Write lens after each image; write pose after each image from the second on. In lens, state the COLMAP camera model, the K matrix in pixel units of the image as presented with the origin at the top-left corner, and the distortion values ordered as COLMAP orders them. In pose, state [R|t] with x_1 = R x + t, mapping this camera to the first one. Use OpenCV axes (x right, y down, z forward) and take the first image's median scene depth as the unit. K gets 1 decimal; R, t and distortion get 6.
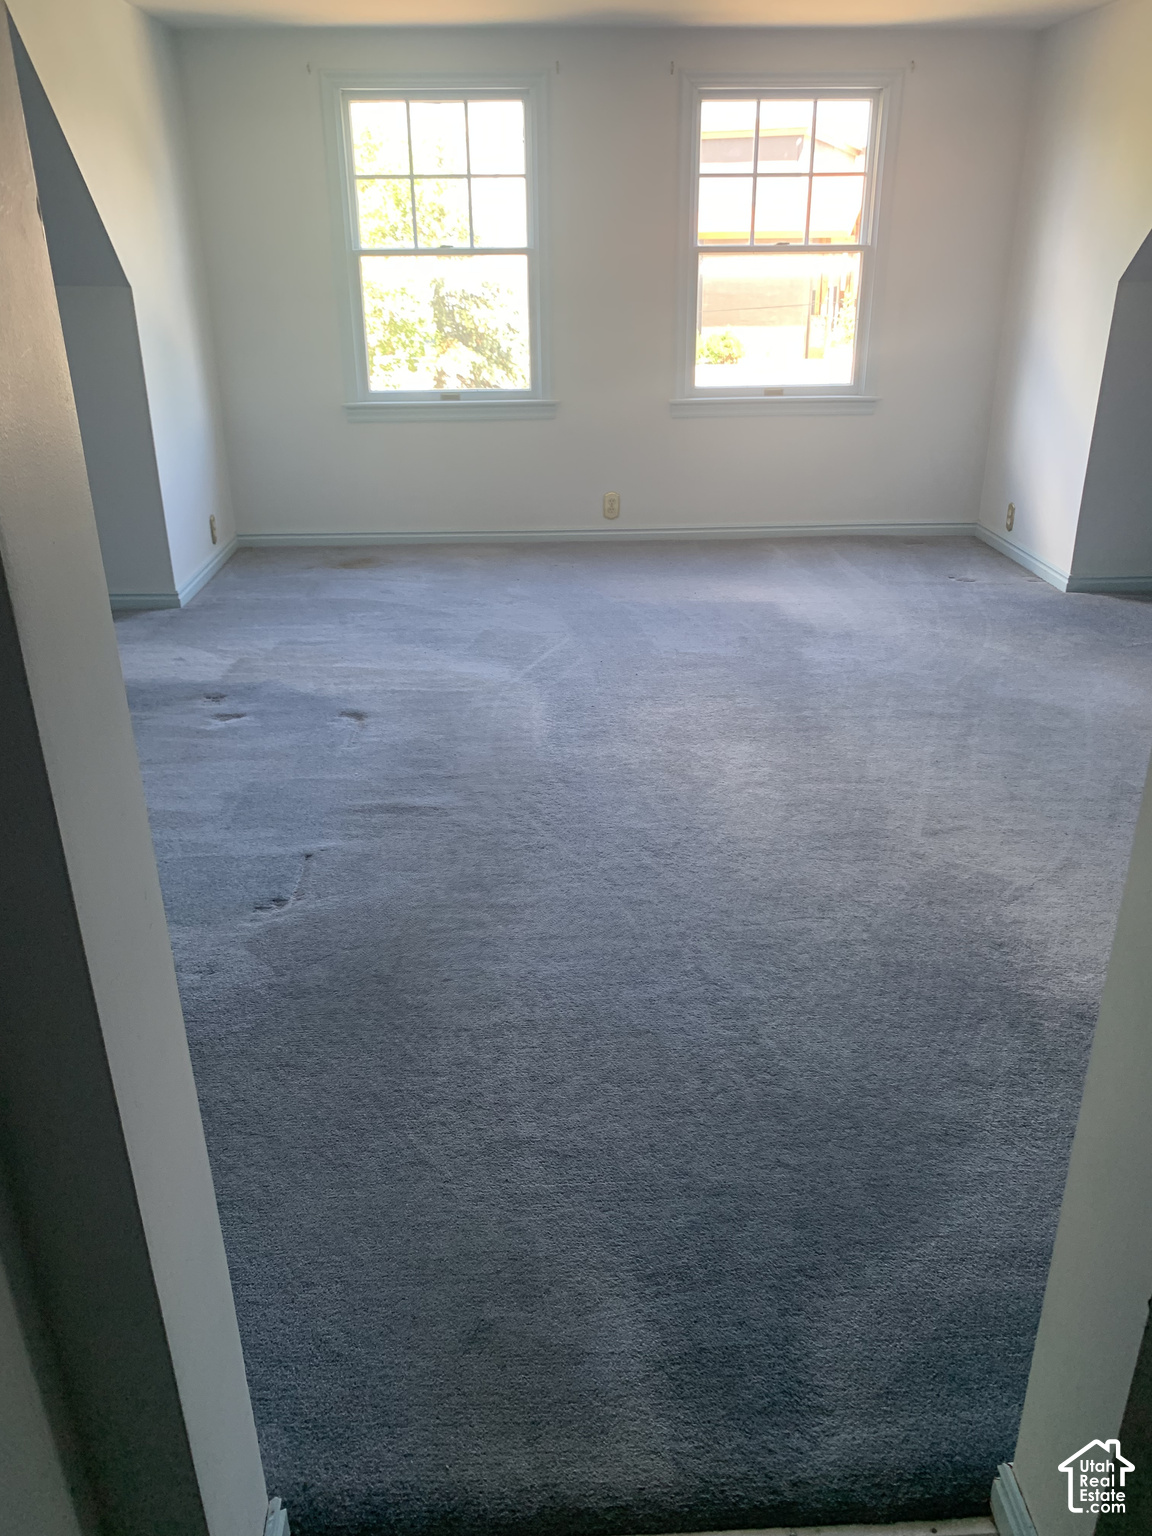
lens RADIAL K [[1177.6, 0, 582.1], [0, 1177.6, 766.5], [0, 0, 1]] dist [0.037881, -0.057789]
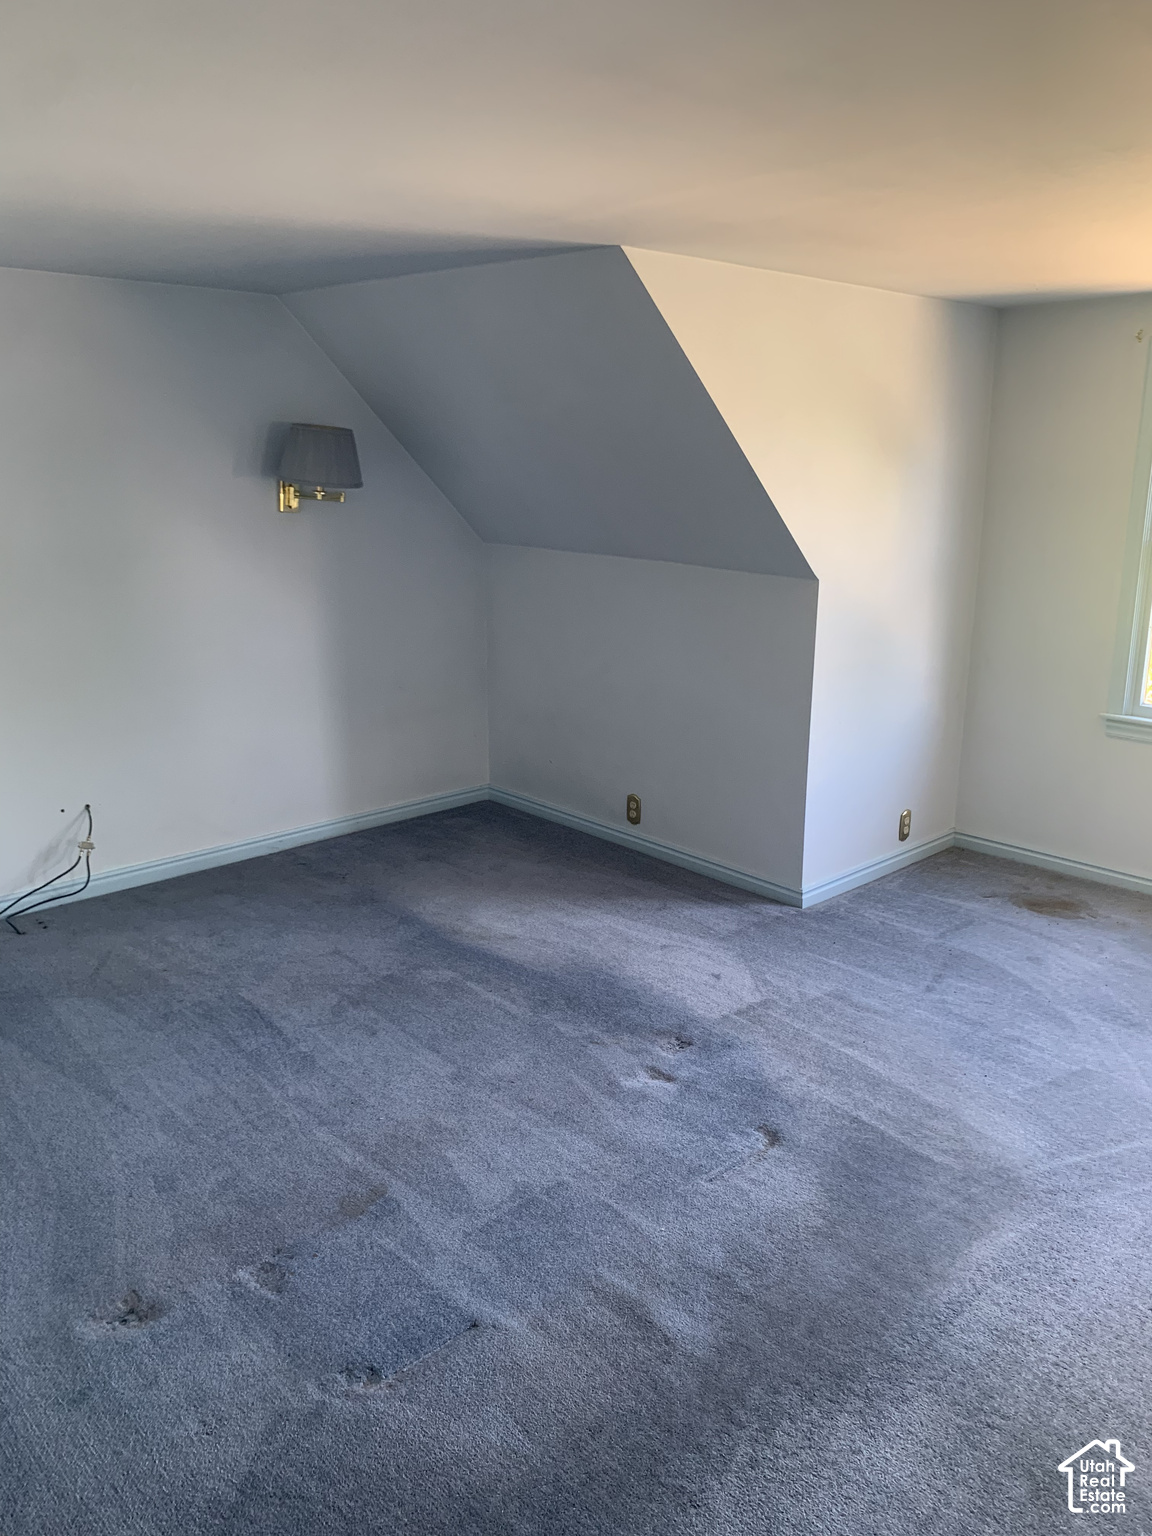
lens RADIAL K [[1177.6, 0, 582.1], [0, 1177.6, 766.5], [0, 0, 1]] dist [0.037881, -0.057789]
pose [[0.660413, 0.198908, -0.724079, 0.216858], [-0.309182, 0.950775, -0.020814, -0.195838], [0.684296, 0.237617, 0.689403, 0.272361]]
